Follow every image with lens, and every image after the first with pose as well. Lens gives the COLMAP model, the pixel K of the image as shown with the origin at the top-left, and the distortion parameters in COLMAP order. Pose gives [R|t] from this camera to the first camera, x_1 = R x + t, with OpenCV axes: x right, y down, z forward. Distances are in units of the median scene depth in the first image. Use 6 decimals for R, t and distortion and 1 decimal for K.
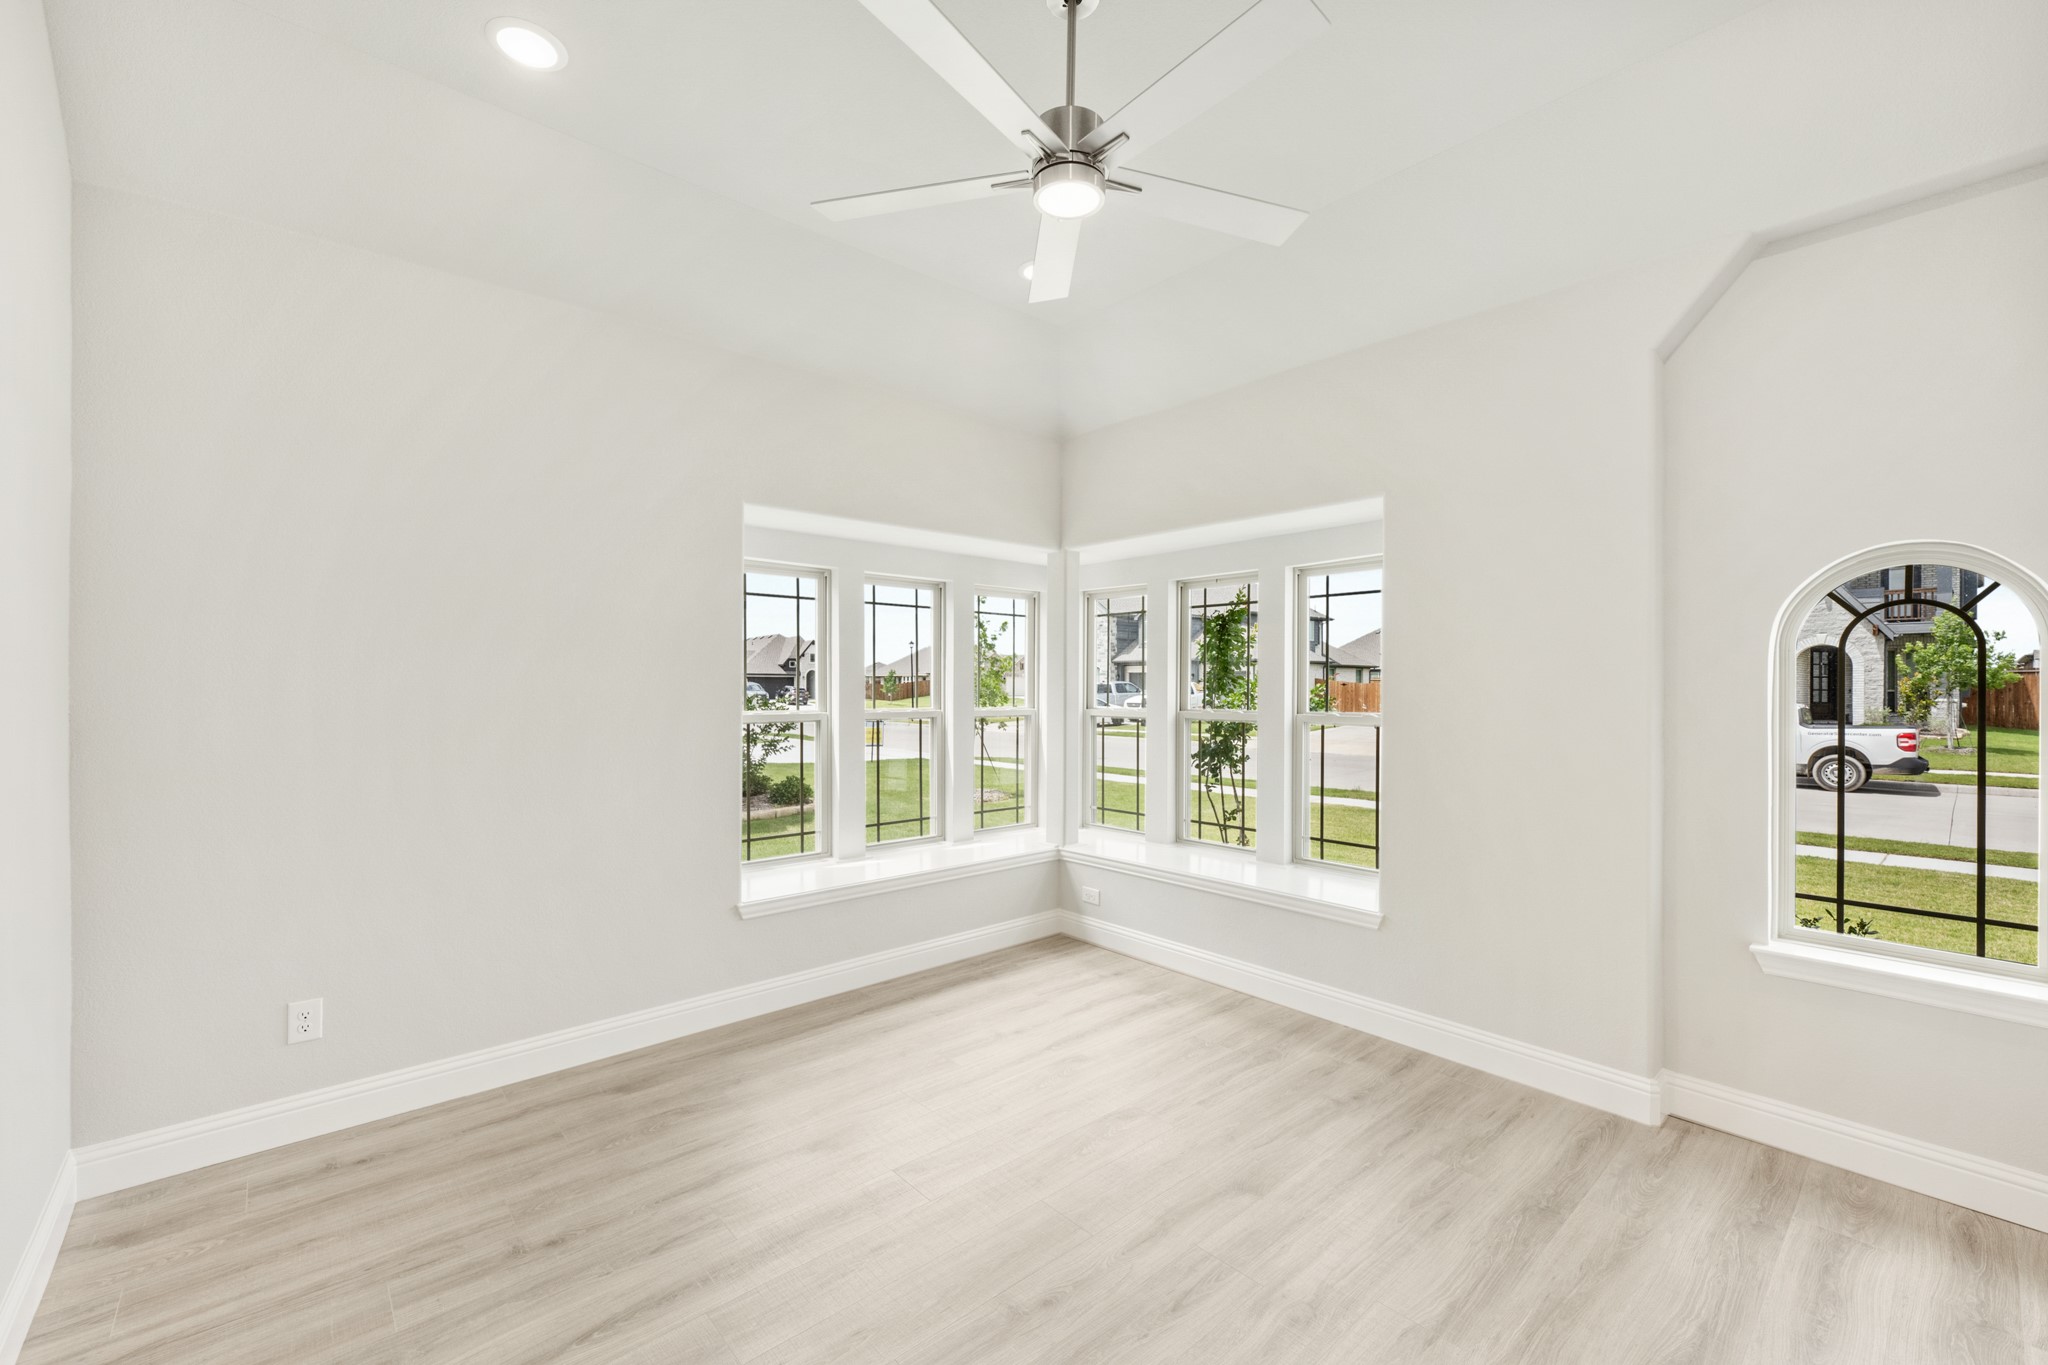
lens RADIAL K [[821.1, 0, 1024.8], [0, 821.1, 676.9], [0, 0, 1]] dist [-0.002676, -0.000094]
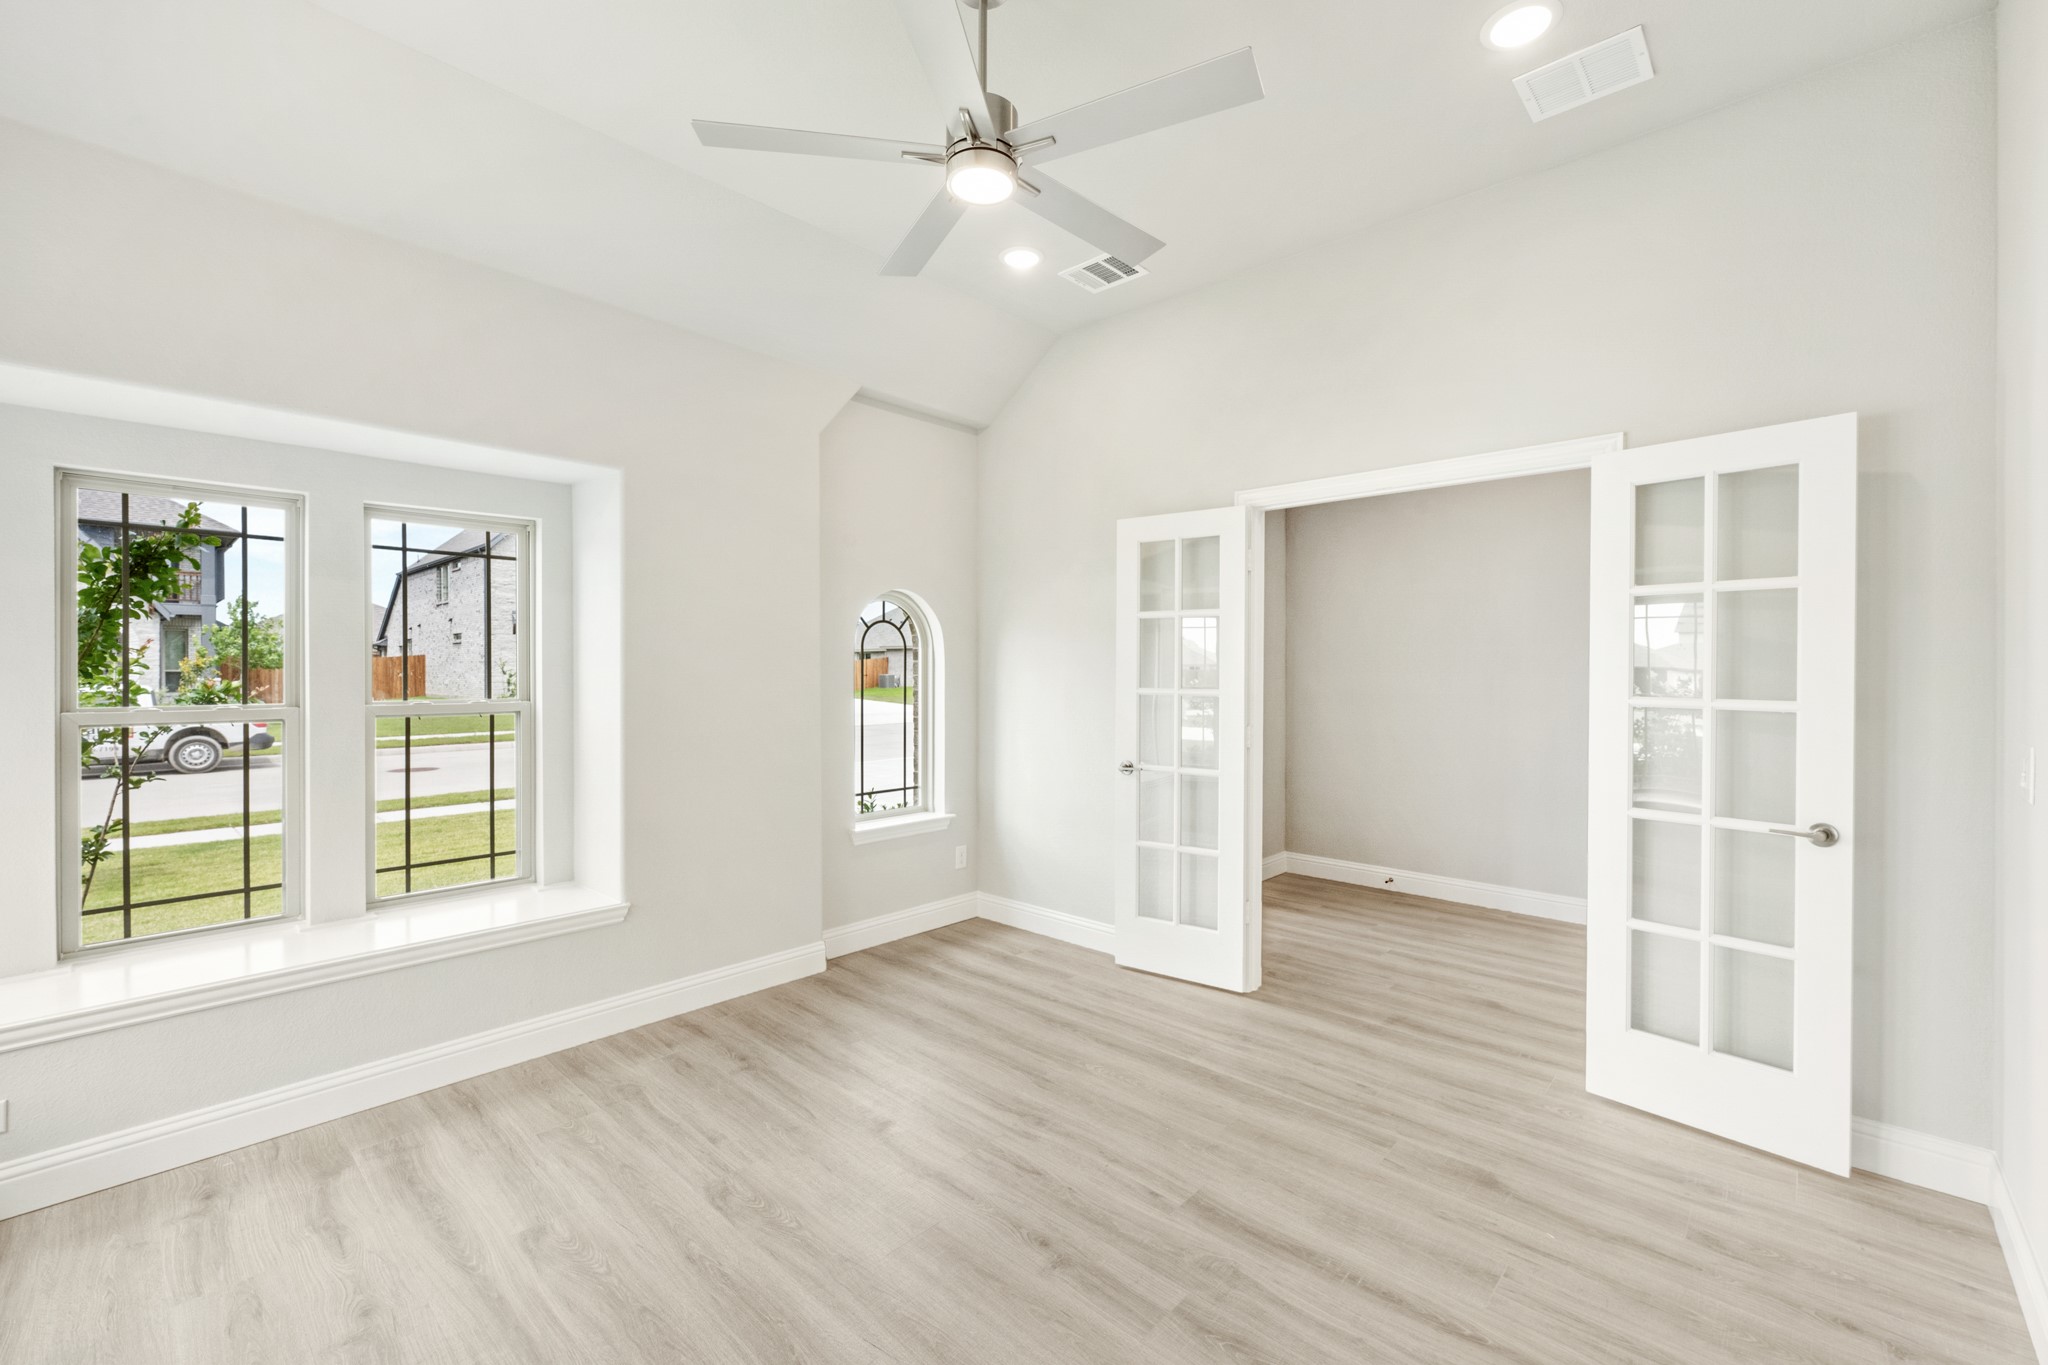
lens RADIAL K [[829.4, 0, 1023.5], [0, 829.4, 676.8], [0, 0, 1]] dist [0.000397, -0.000023]
pose [[-0.079847, -0.009537, 0.996761, -0.578380], [-0.014895, 0.999854, 0.008373, 0.006155], [-0.996696, -0.014179, -0.079978, 0.619287]]
